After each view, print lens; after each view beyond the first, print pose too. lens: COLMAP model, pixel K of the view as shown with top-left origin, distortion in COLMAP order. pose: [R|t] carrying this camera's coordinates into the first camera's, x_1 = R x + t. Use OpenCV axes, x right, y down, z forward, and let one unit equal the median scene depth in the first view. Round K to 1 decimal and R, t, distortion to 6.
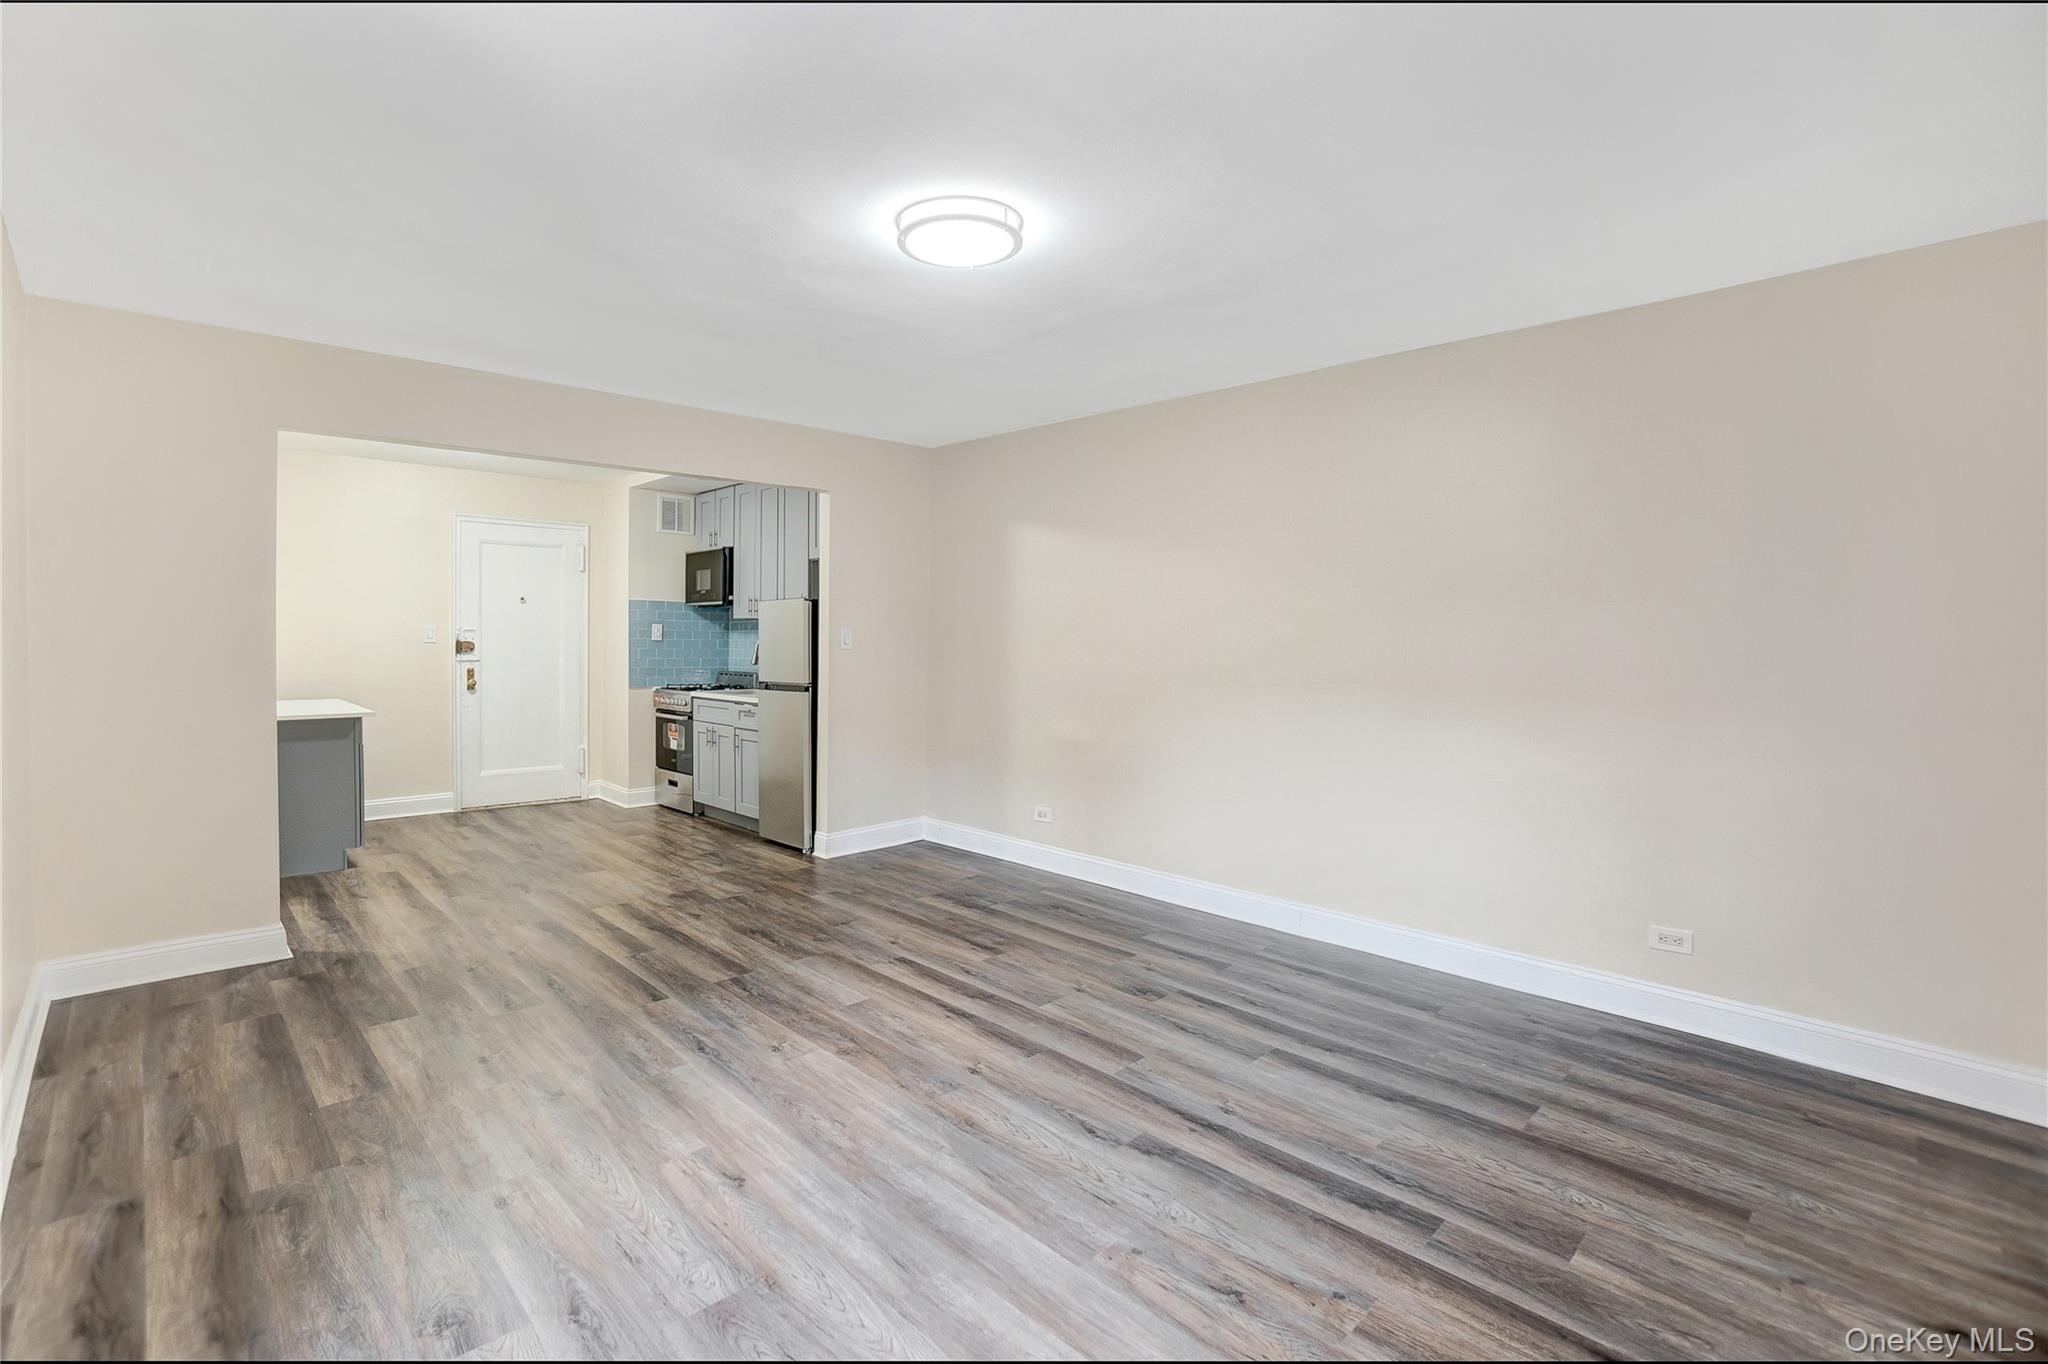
lens RADIAL K [[922.4, 0, 990.2], [0, 922.4, 661.3], [0, 0, 1]] dist [-0.068597, 0.026501]
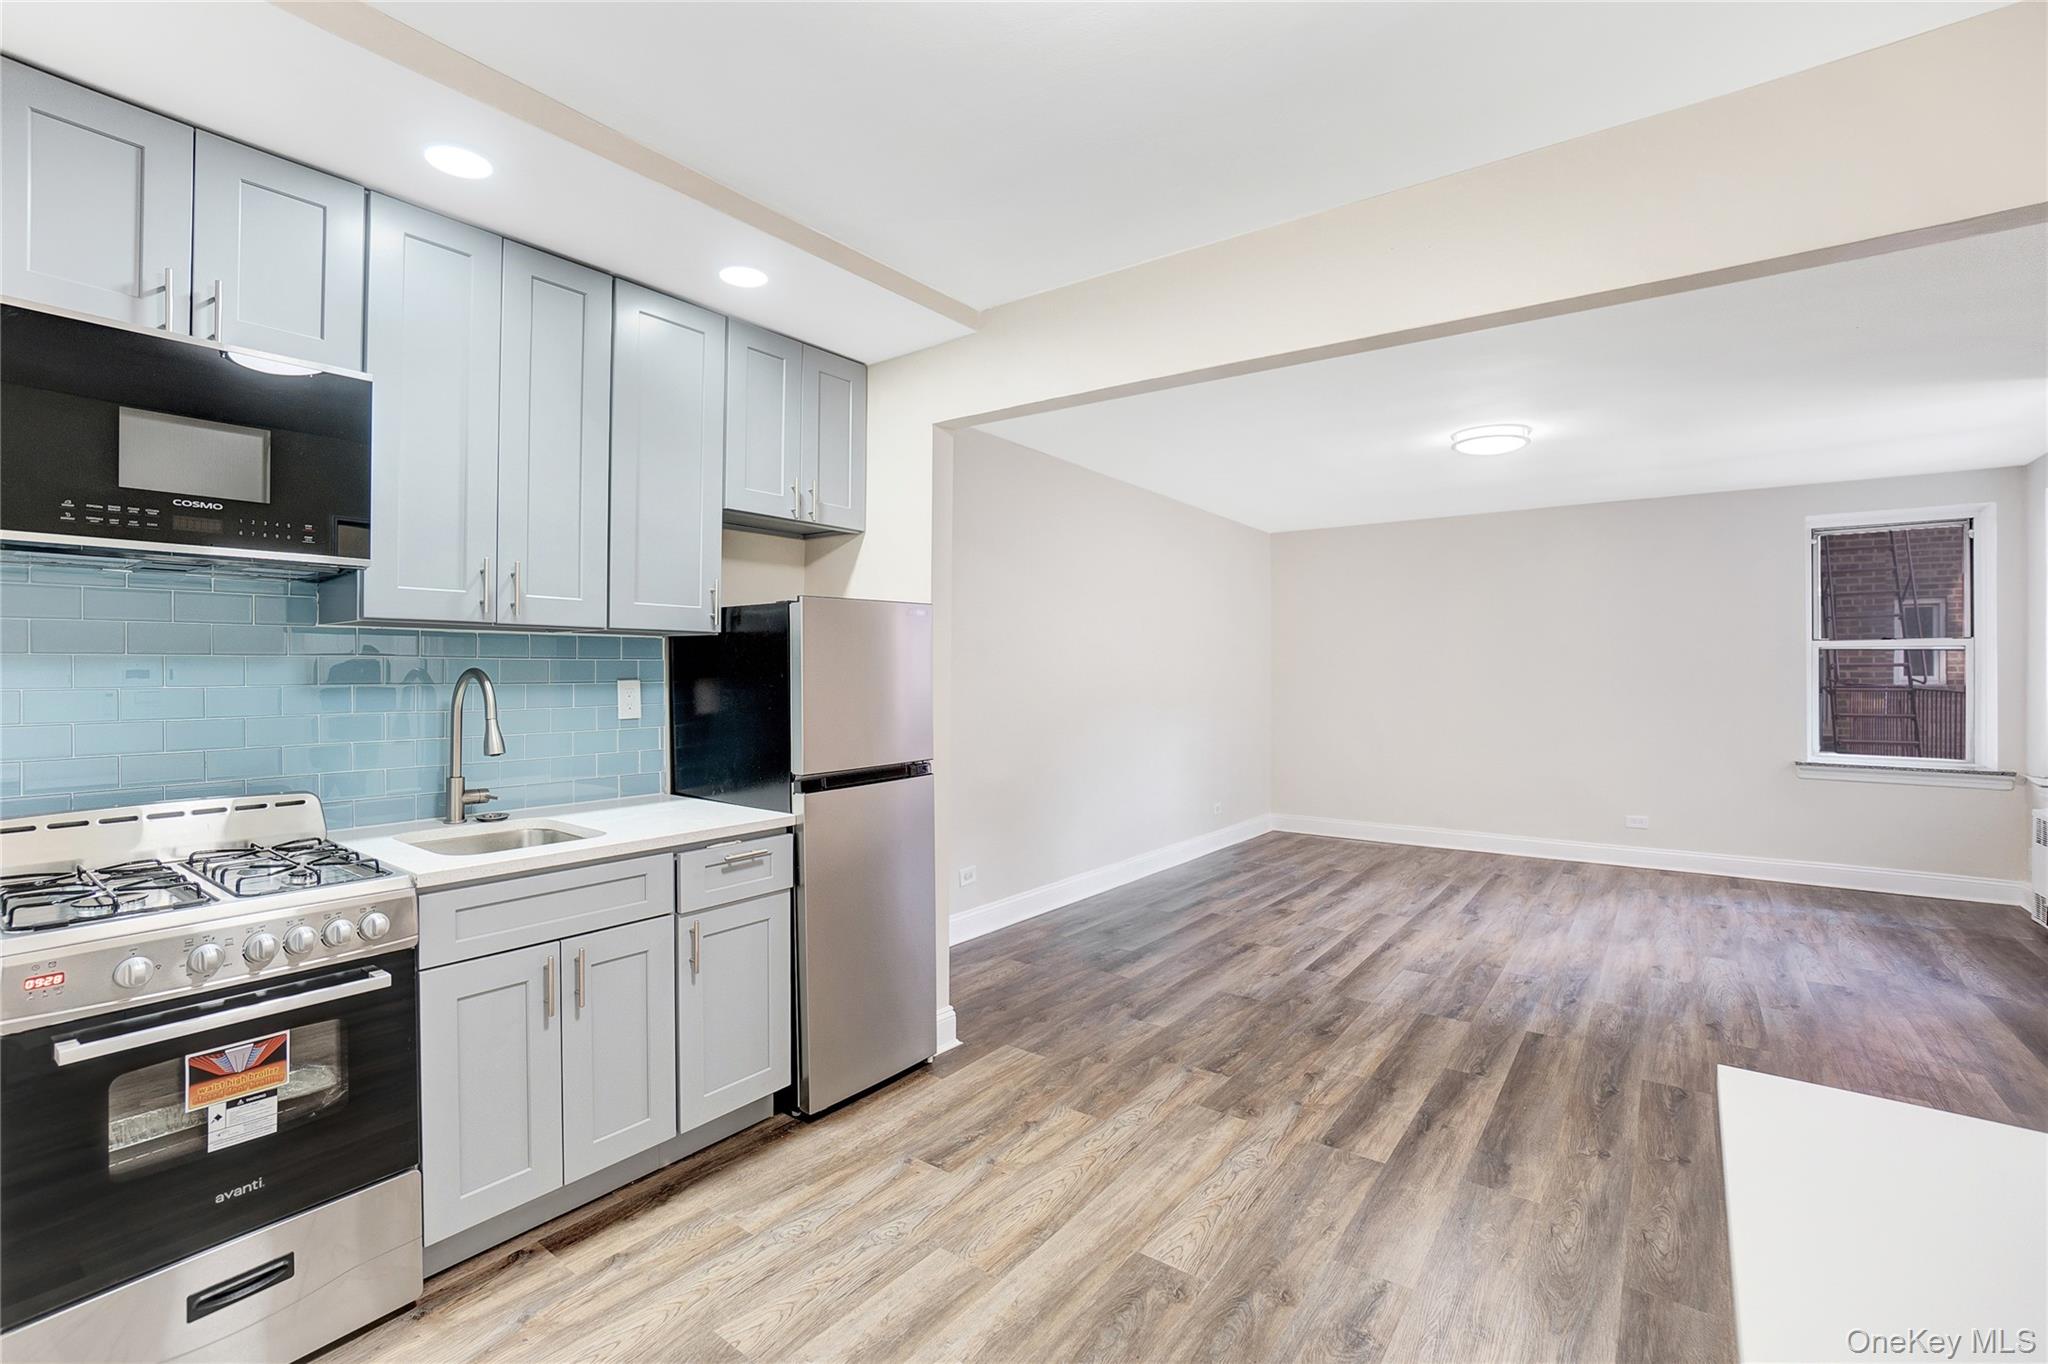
lens RADIAL K [[904.2, 0, 990.9], [0, 904.2, 666.9], [0, 0, 1]] dist [-0.070470, 0.026034]
pose [[-0.137006, -0.003938, 0.990562, -1.128170], [0.022675, 0.999718, 0.007111, -0.051621], [-0.990311, 0.023435, -0.136878, 1.563915]]
